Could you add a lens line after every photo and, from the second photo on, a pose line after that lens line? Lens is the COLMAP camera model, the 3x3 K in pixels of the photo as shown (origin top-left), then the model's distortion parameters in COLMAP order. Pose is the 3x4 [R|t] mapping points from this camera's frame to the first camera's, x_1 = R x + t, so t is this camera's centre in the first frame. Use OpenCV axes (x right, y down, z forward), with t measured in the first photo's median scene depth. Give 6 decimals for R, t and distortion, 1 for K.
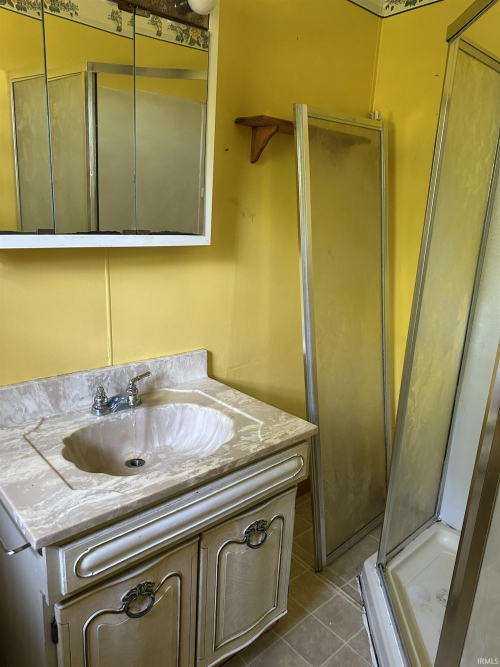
lens RADIAL K [[465.8, 0, 241.2], [0, 465.8, 333.0], [0, 0, 1]] dist [0.101234, -0.142634]
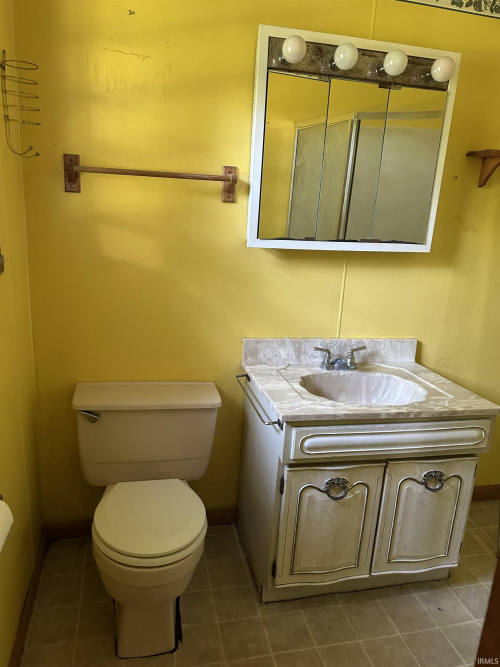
lens RADIAL K [[465.8, 0, 241.2], [0, 465.8, 333.0], [0, 0, 1]] dist [0.101234, -0.142634]
pose [[0.875673, 0.122295, -0.467163, 0.118253], [-0.138030, 0.990428, 0.000547, 0.100796], [0.462758, 0.064004, 0.884171, -0.362000]]
